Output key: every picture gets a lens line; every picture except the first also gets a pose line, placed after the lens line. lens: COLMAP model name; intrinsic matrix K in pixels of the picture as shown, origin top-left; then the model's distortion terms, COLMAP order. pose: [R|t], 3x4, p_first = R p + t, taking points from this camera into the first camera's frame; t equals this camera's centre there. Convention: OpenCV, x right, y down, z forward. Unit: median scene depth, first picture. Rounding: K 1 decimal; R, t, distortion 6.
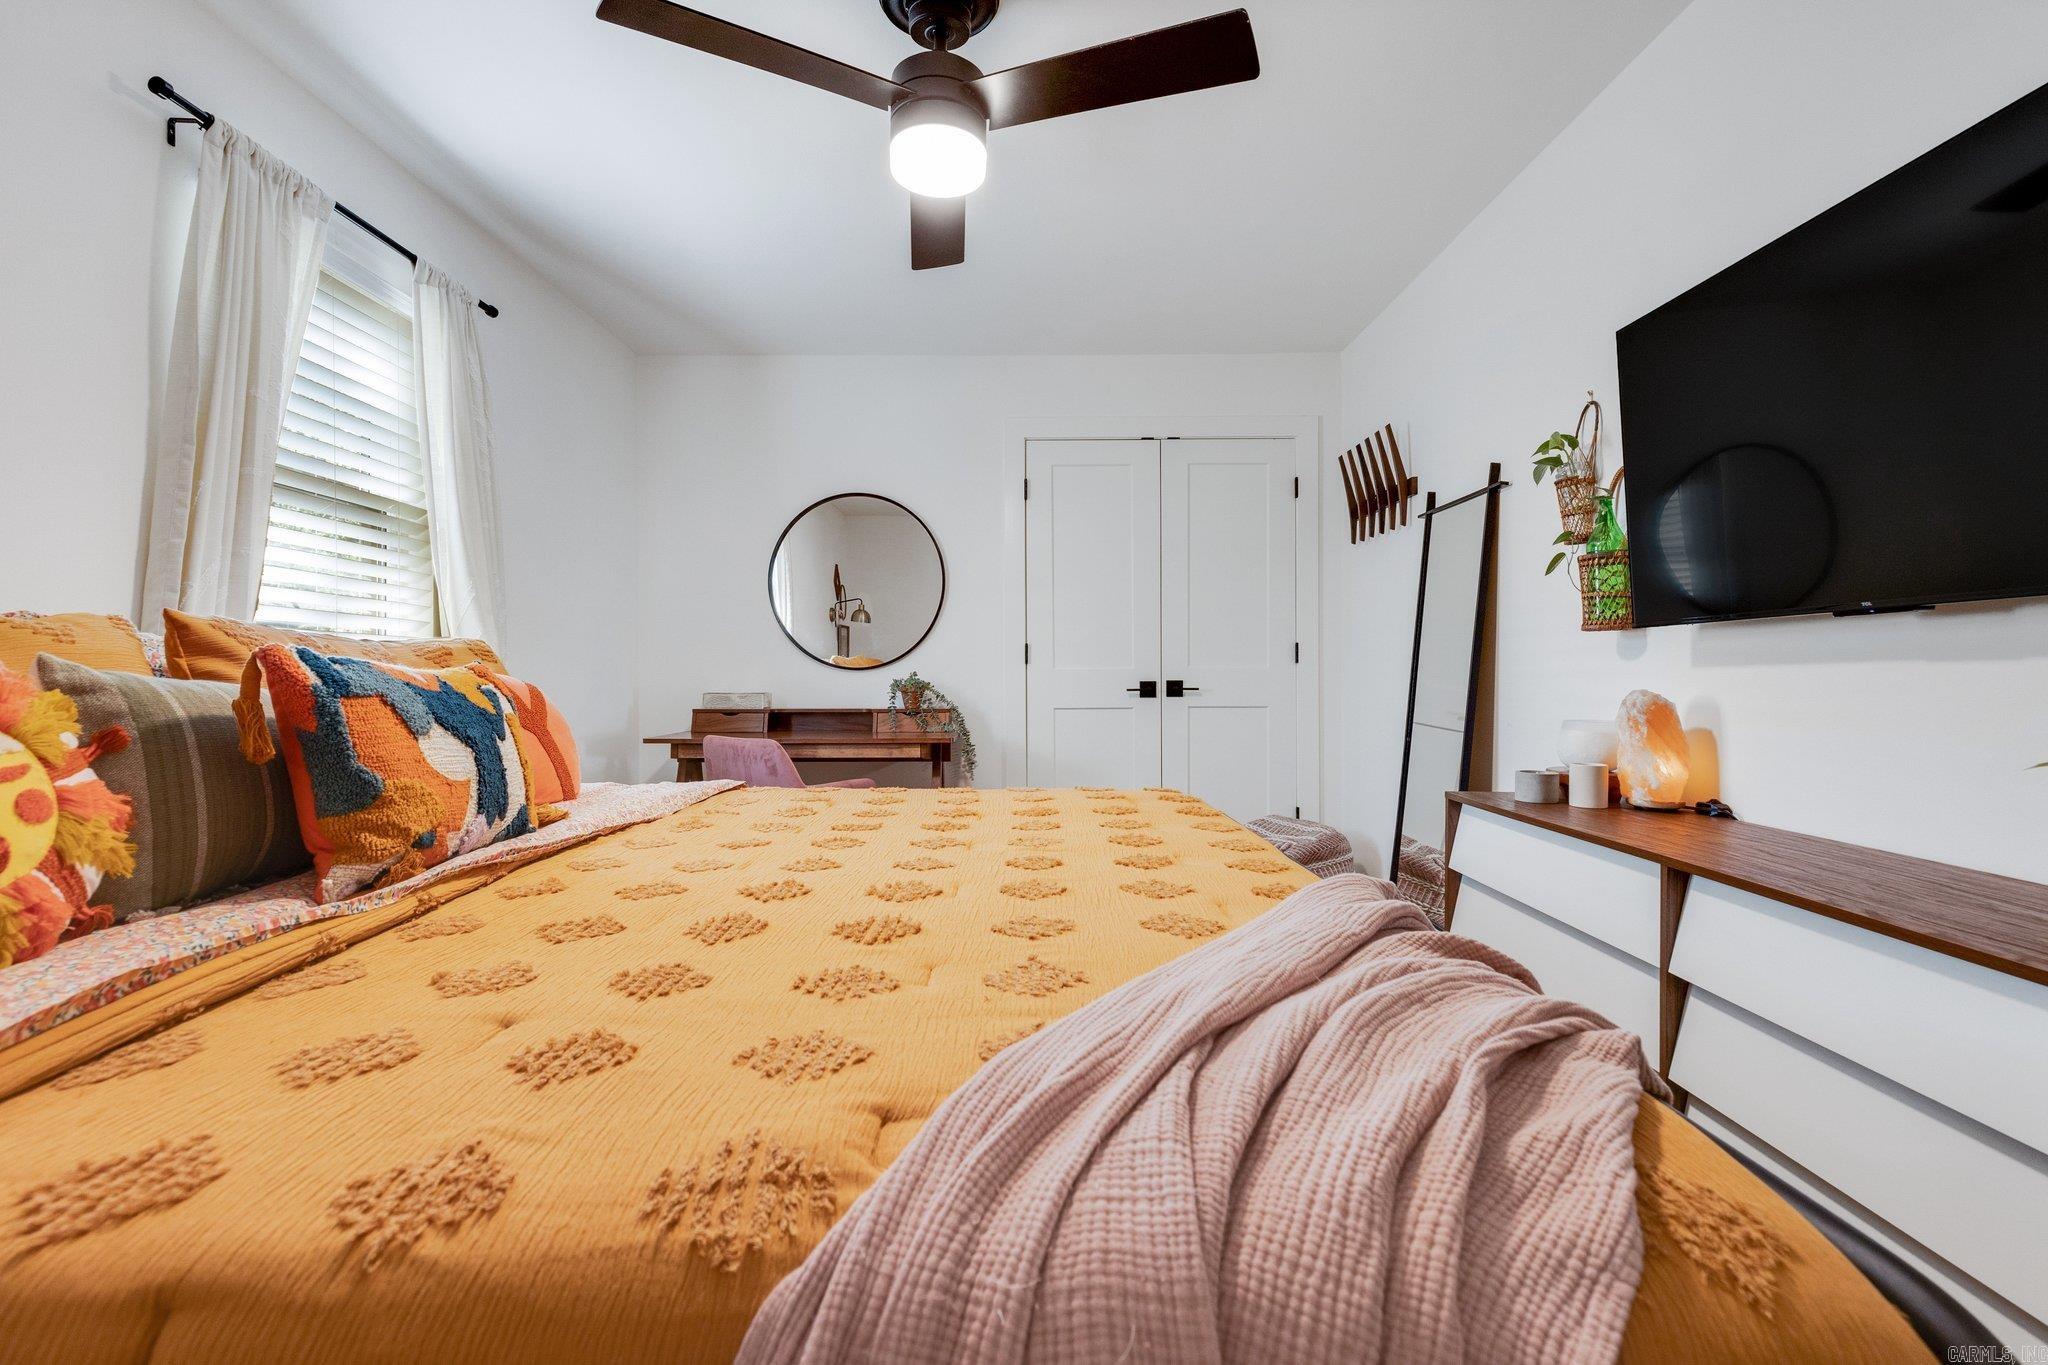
lens RADIAL K [[936.5, 0, 1026.1], [0, 936.5, 675.1], [0, 0, 1]] dist [0.008768, -0.002405]
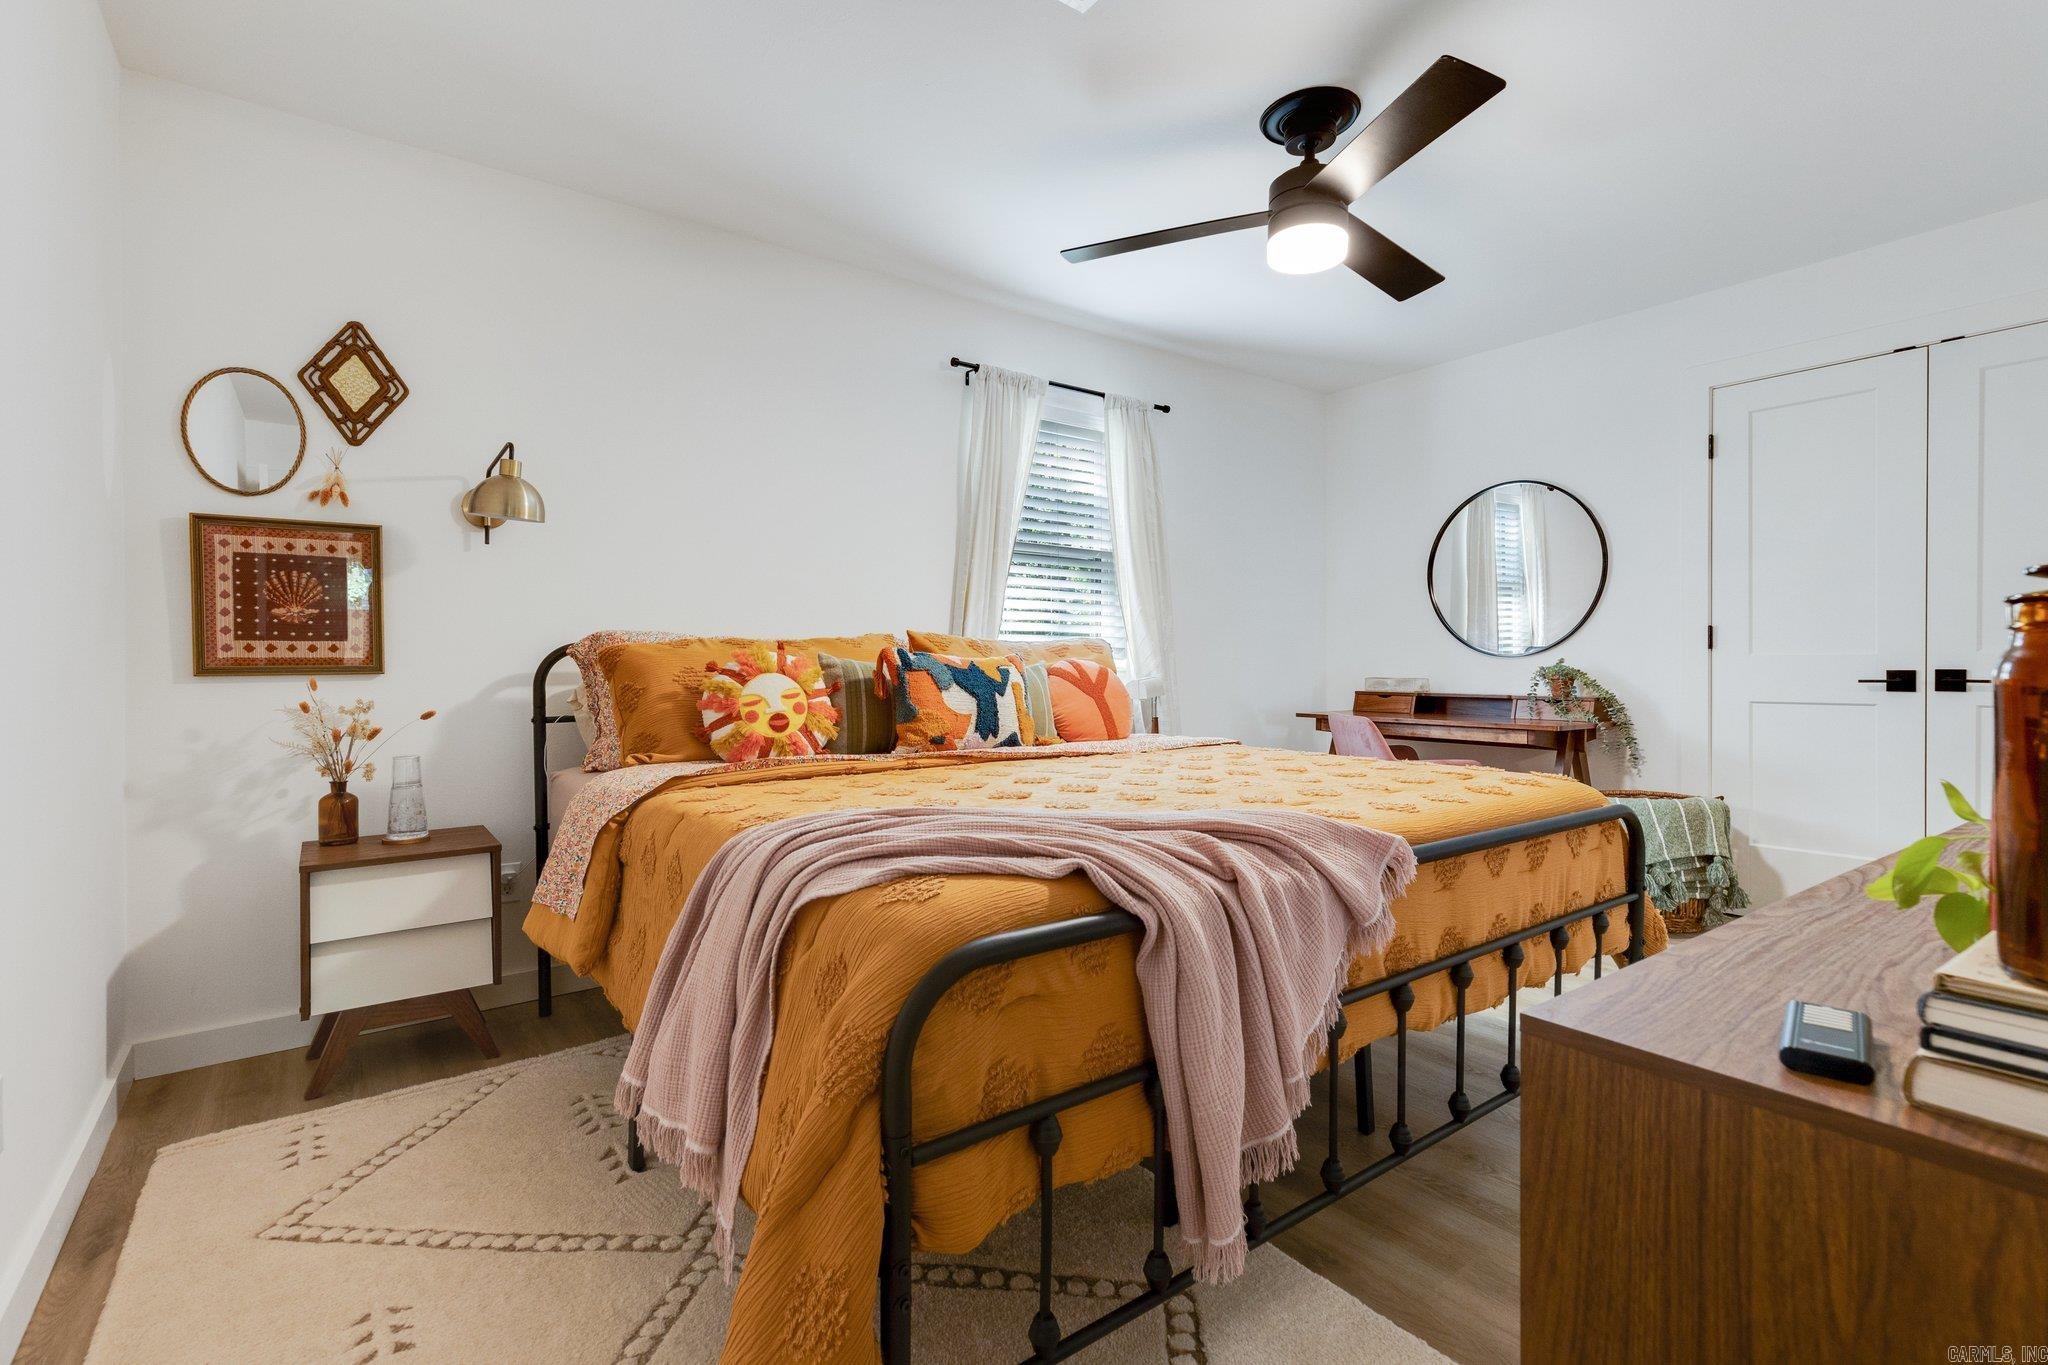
lens RADIAL K [[936.5, 0, 1035.6], [0, 936.5, 674.4], [0, 0, 1]] dist [0.008768, -0.002405]
pose [[0.598513, 0.010723, -0.801041, 0.713396], [-0.001346, 0.999922, 0.012379, 0.003440], [0.801112, -0.006331, 0.598481, -0.035574]]
